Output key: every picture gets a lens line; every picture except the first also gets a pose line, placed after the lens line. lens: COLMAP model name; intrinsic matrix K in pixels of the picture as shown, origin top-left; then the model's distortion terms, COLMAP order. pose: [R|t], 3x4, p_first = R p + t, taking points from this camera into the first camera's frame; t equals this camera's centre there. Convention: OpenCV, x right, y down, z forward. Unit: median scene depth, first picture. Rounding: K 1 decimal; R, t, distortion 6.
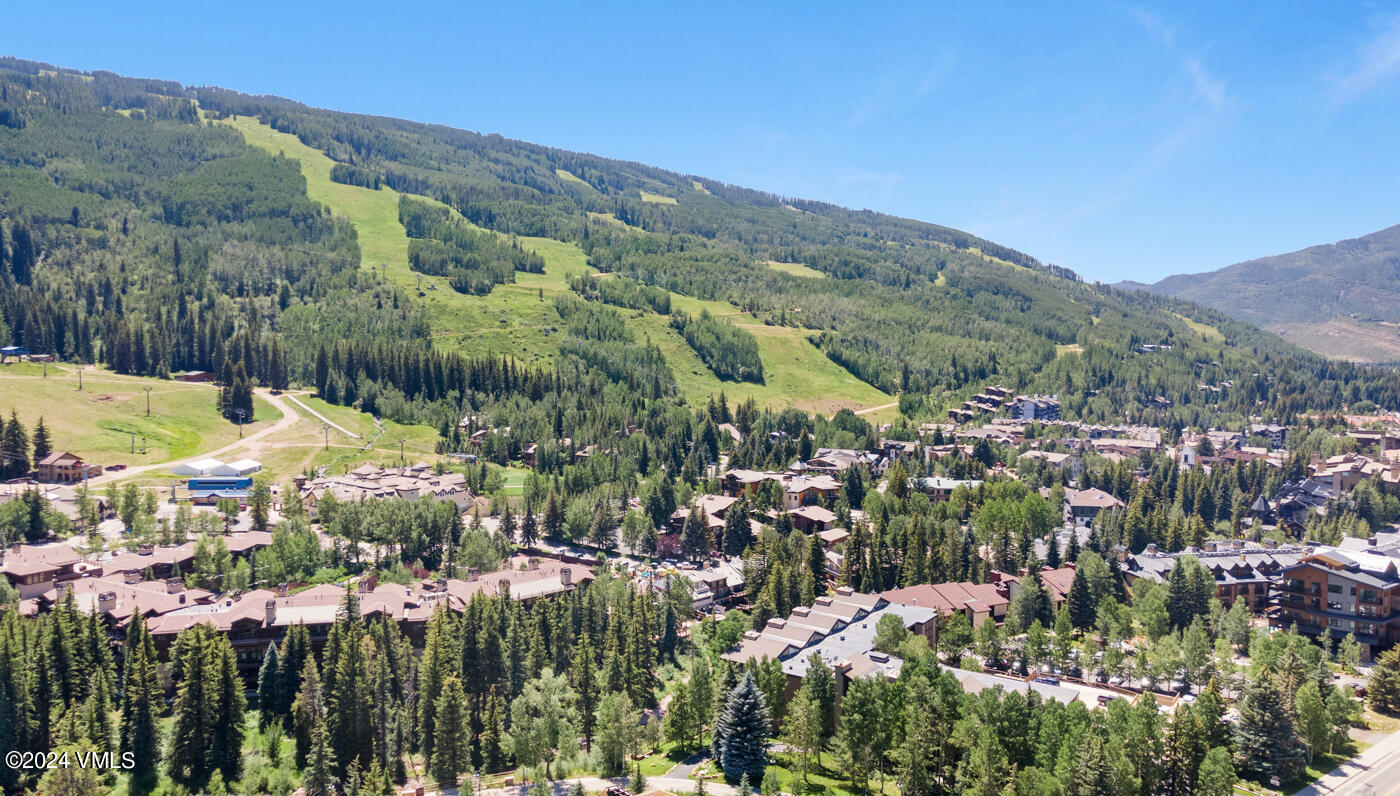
lens RADIAL K [[1033.4, 0, 700.0], [0, 1033.4, 398.0], [0, 0, 1]] dist [0.013954, 0.066153]
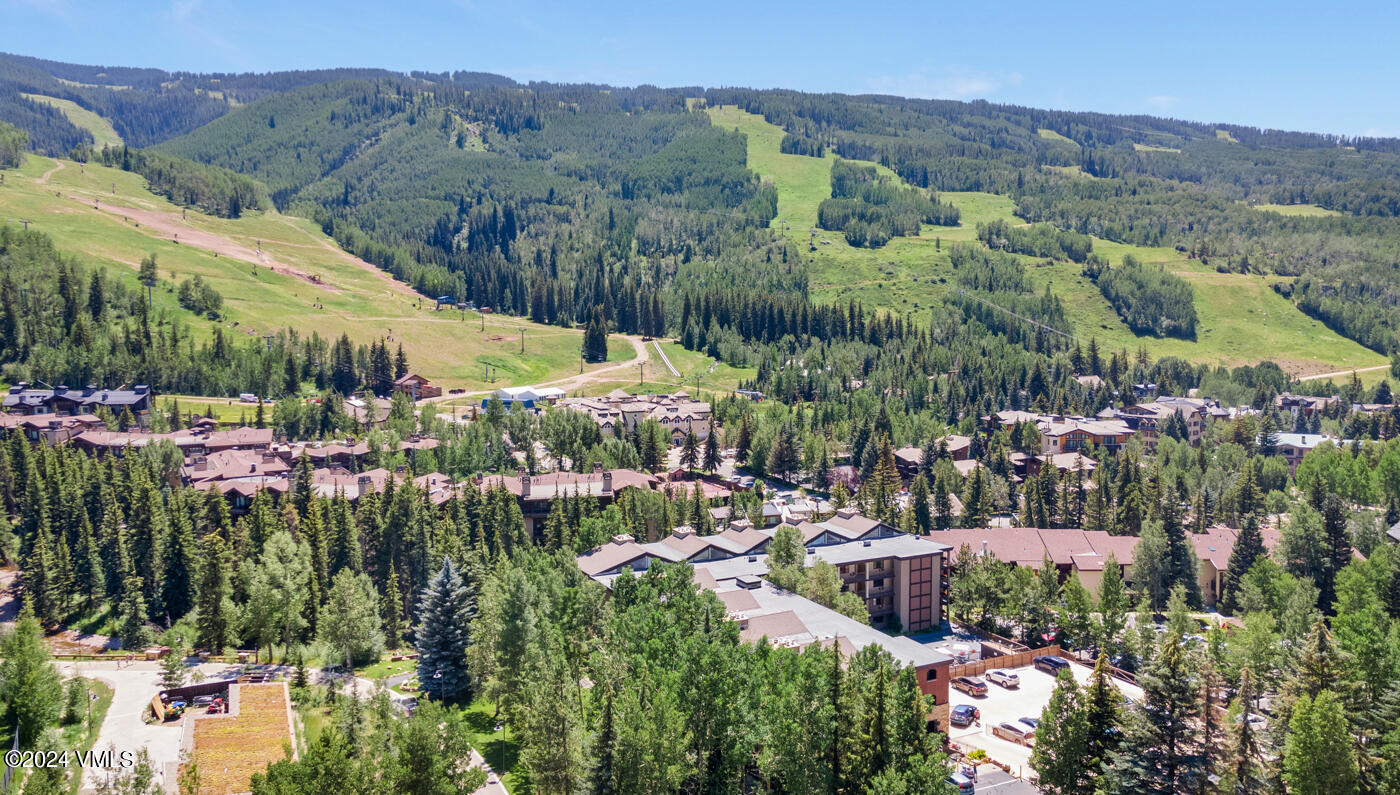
lens RADIAL K [[1033.4, 0, 700.0], [0, 1033.4, 397.5], [0, 0, 1]] dist [0.013954, 0.066153]
pose [[0.879929, 0.030852, -0.474102, 0.102206], [-0.024934, 0.999513, 0.018764, 0.024550], [0.474450, -0.004690, 0.880270, 0.080393]]
